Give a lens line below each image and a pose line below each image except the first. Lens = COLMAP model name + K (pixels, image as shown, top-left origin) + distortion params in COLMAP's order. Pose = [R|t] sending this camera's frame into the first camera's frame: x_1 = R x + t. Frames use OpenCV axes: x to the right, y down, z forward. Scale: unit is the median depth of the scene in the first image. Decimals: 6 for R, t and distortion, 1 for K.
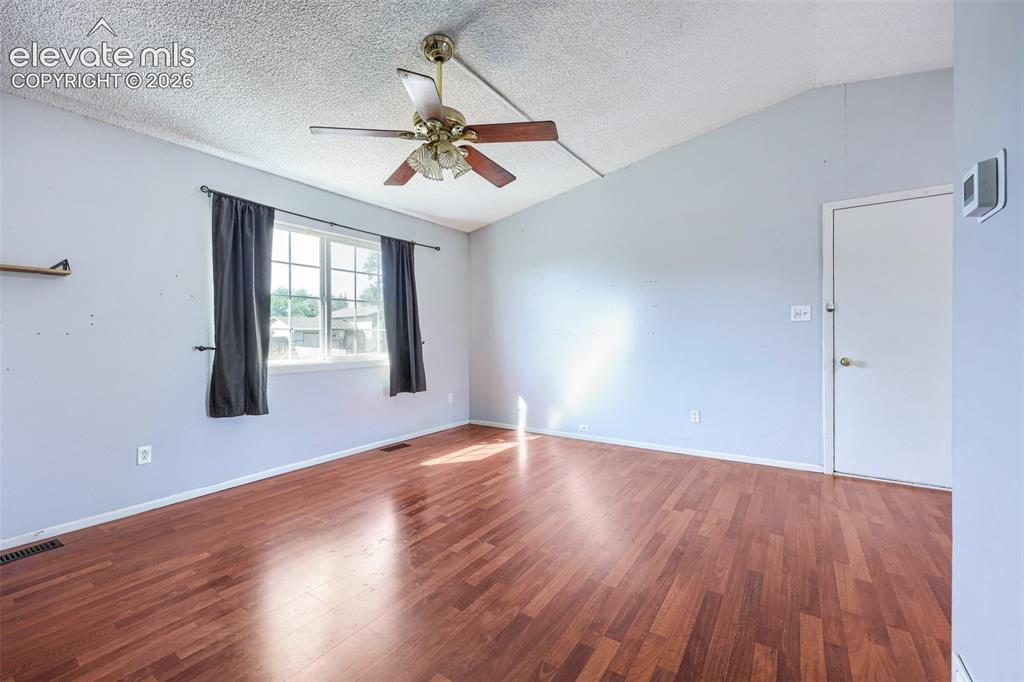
lens RADIAL K [[415.5, 0, 497.9], [0, 415.5, 338.8], [0, 0, 1]] dist [0.000488, 0.000374]
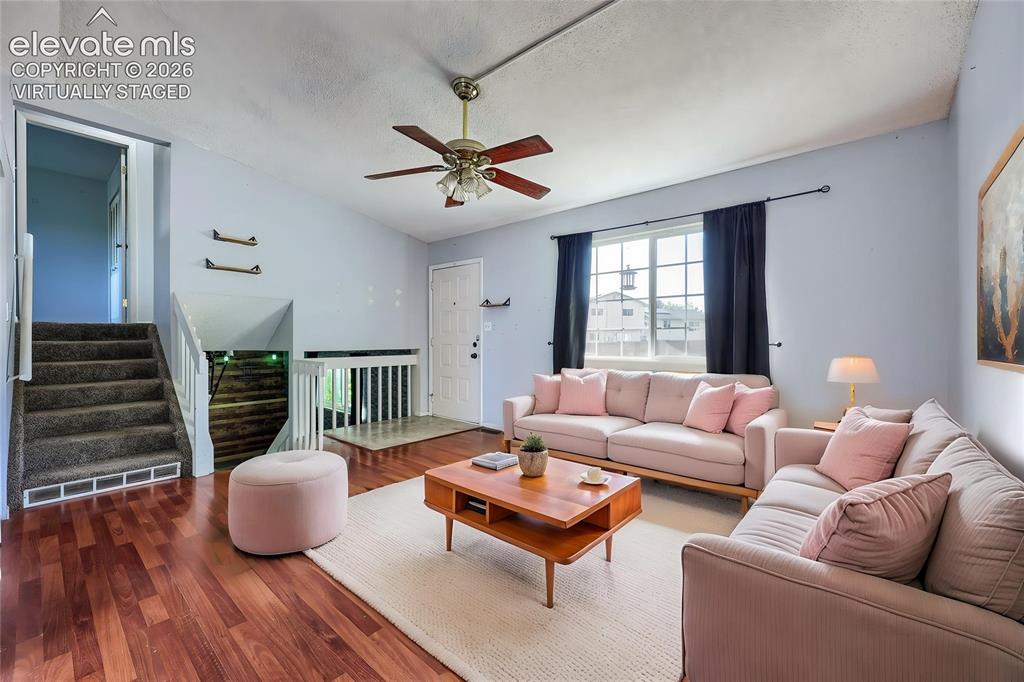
lens RADIAL K [[415.5, 0, 511.2], [0, 415.5, 337.6], [0, 0, 1]] dist [0.000488, 0.000374]
pose [[-0.091591, 0.012408, -0.995719, 0.619813], [-0.002454, 0.999917, 0.012686, -0.013131], [0.995794, 0.003606, -0.091553, 0.761442]]
